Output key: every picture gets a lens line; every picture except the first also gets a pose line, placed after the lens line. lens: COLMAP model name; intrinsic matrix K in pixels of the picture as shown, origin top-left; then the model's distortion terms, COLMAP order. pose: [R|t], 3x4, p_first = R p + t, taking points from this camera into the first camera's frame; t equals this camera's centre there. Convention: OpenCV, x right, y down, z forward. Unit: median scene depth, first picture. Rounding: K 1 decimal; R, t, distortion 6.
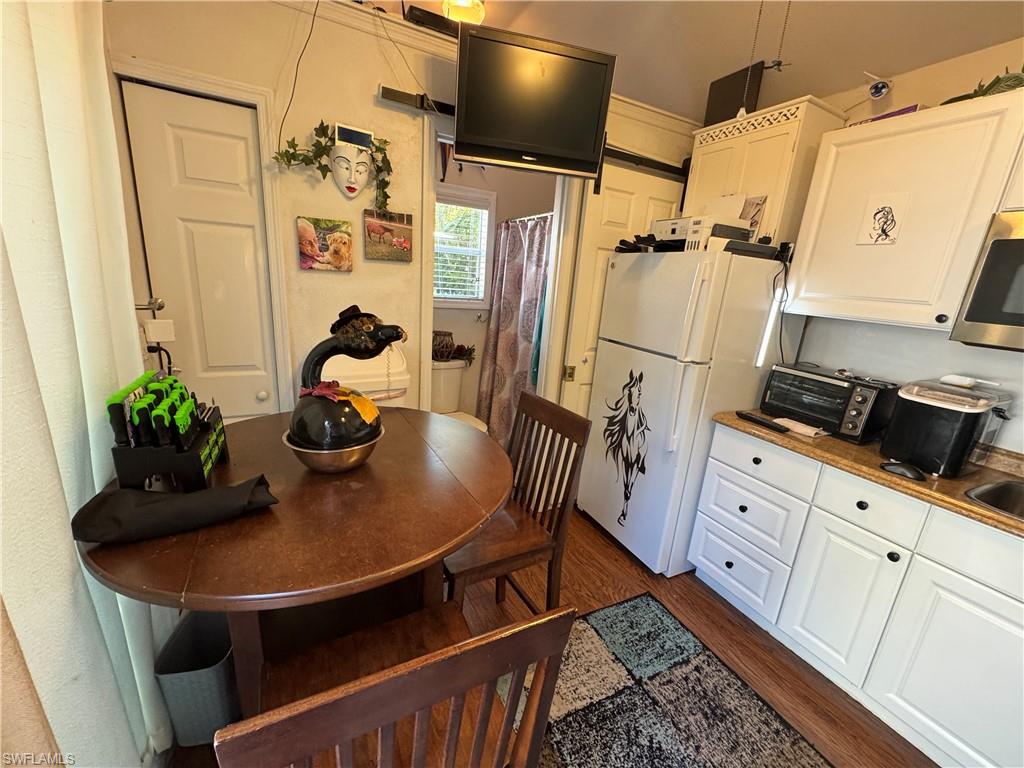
lens RADIAL K [[409.1, 0, 509.4], [0, 409.1, 384.2], [0, 0, 1]] dist [-0.003206, 0.000550]
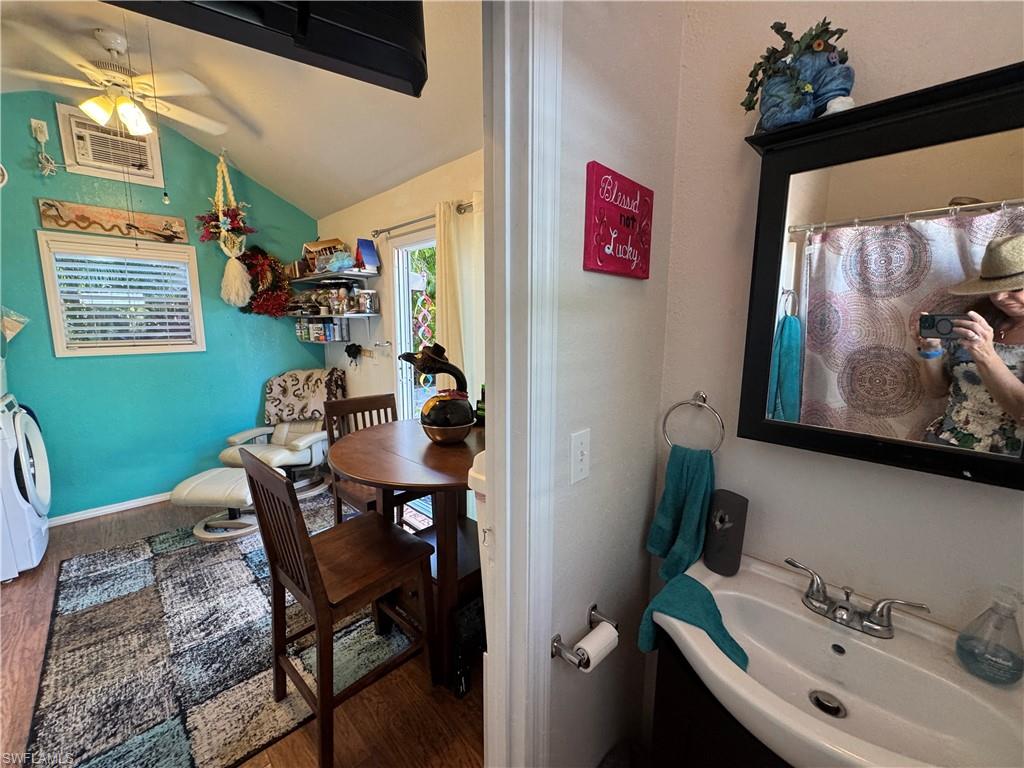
lens RADIAL K [[409.1, 0, 509.4], [0, 409.1, 384.2], [0, 0, 1]] dist [-0.003206, 0.000550]
pose [[-0.948412, -0.025820, -0.315988, -0.088972], [-0.146891, 0.919034, 0.365786, -0.413951], [0.280959, 0.393331, -0.875416, 1.564838]]
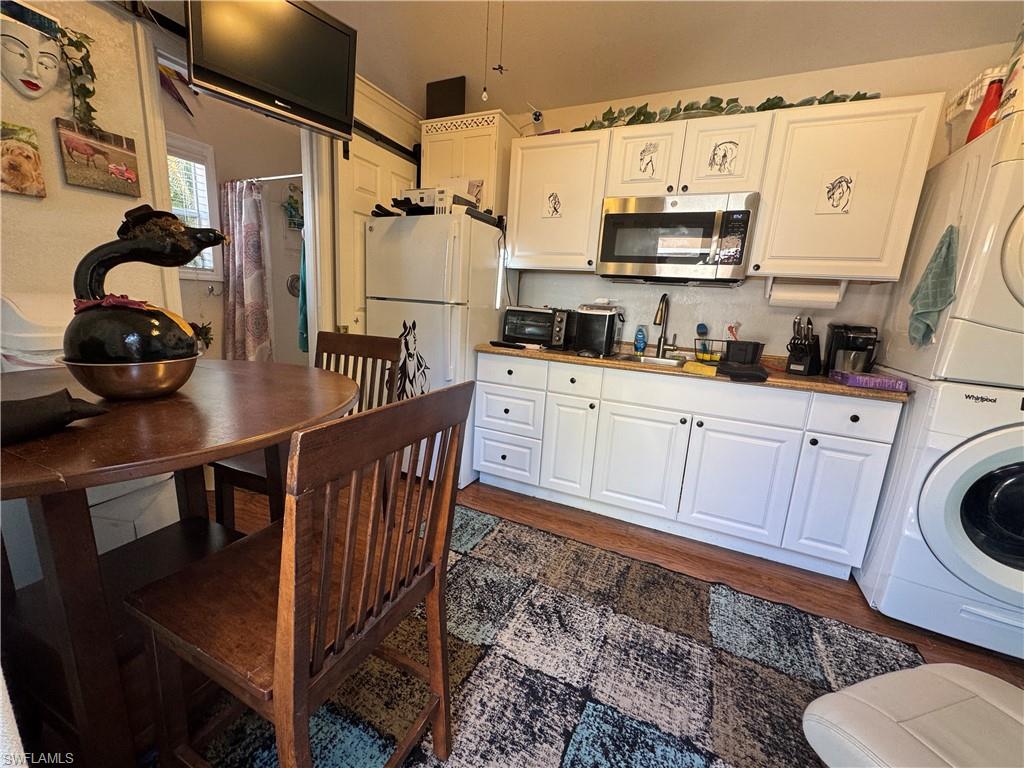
lens RADIAL K [[409.1, 0, 509.4], [0, 409.1, 384.2], [0, 0, 1]] dist [-0.003206, 0.000550]
pose [[0.794581, -0.148051, 0.588831, -0.202327], [0.153738, 0.987270, 0.040775, 0.169364], [-0.587372, 0.058127, 0.807227, -0.095239]]
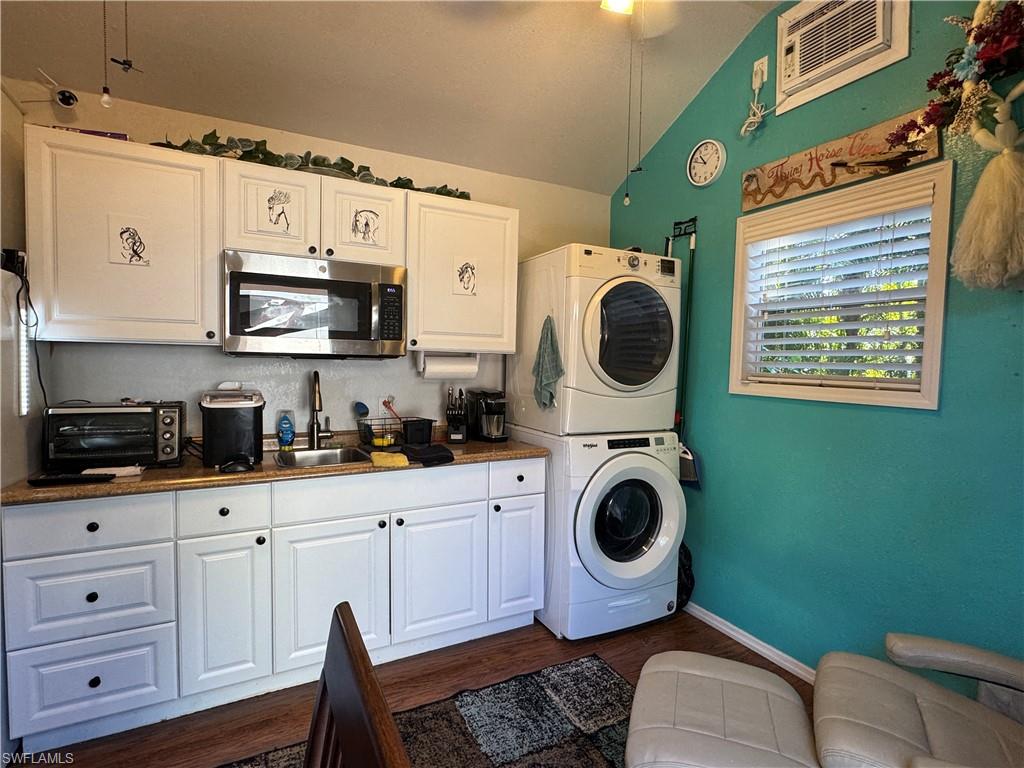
lens RADIAL K [[512.4, 0, 507.6], [0, 512.4, 385.3], [0, 0, 1]] dist [-0.003015, -0.000039]
pose [[-0.002427, -0.124334, 0.992237, -0.315773], [0.240143, 0.963132, 0.121275, 0.001597], [-0.970735, 0.238573, 0.027520, 0.150500]]
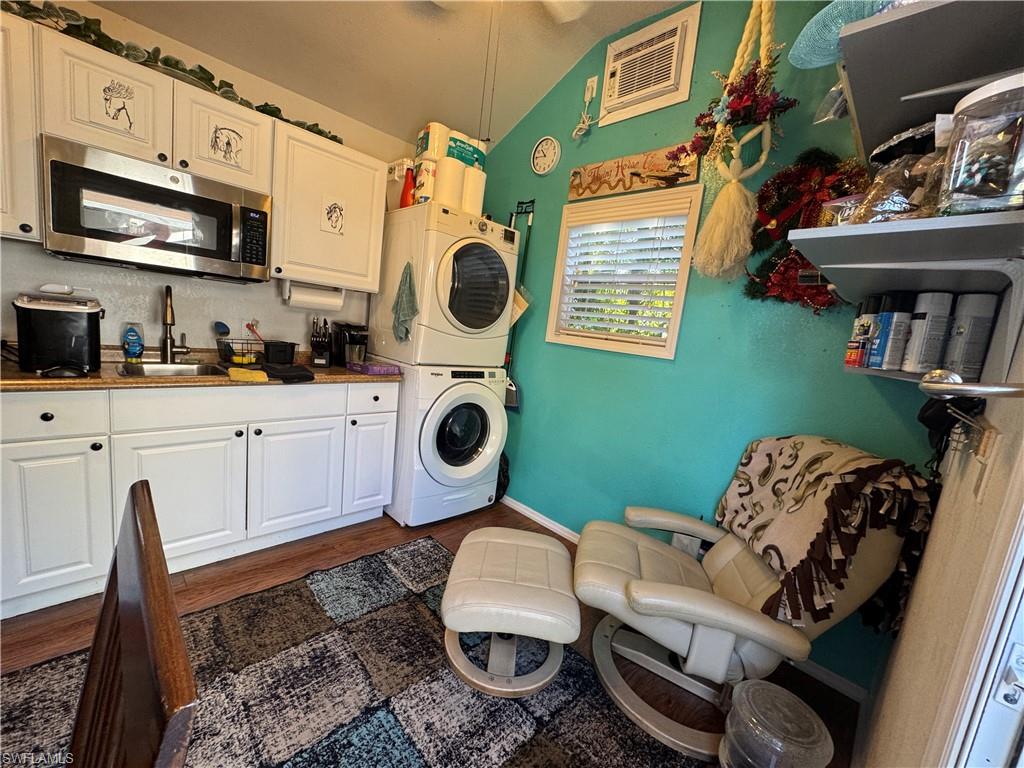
lens RADIAL K [[409.1, 0, 509.4], [0, 409.1, 384.2], [0, 0, 1]] dist [-0.003206, 0.000550]
pose [[-0.288124, -0.242872, 0.926282, -0.299687], [0.112581, 0.952002, 0.284635, 0.051114], [-0.950952, 0.186292, -0.246952, 0.123602]]
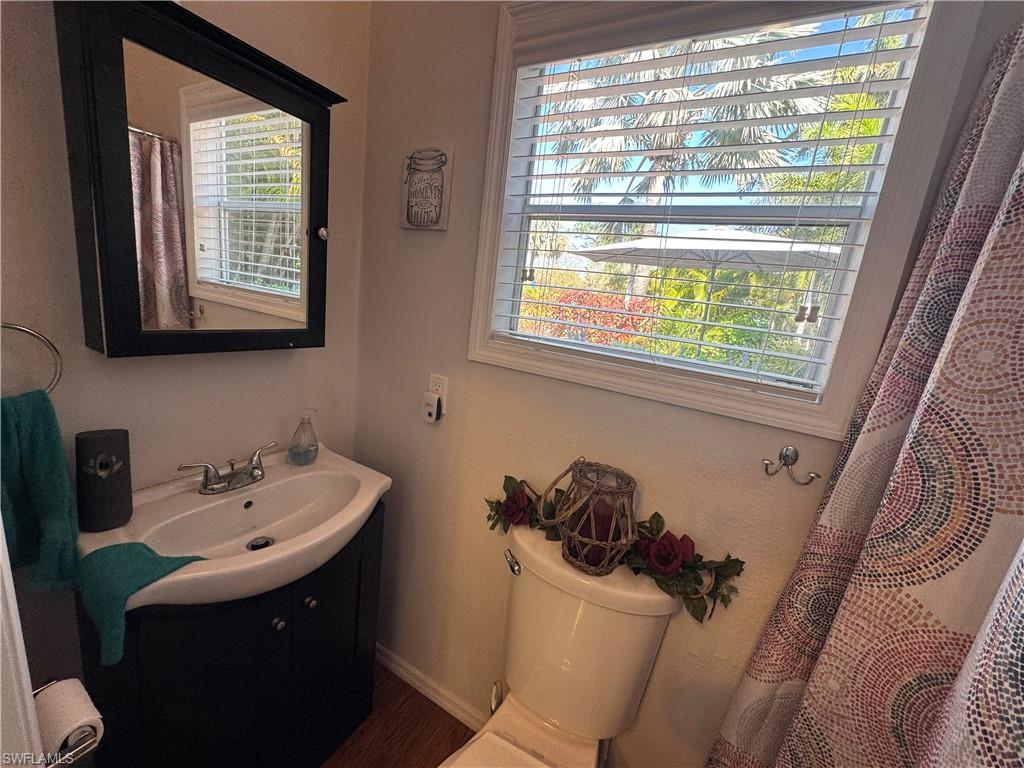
lens RADIAL K [[409.1, 0, 509.4], [0, 409.1, 384.2], [0, 0, 1]] dist [-0.003206, 0.000550]
pose [[0.551286, 0.169127, -0.816994, 0.057011], [-0.286896, 0.957950, 0.004717, -0.292658], [0.783438, 0.231792, 0.576626, 1.289952]]
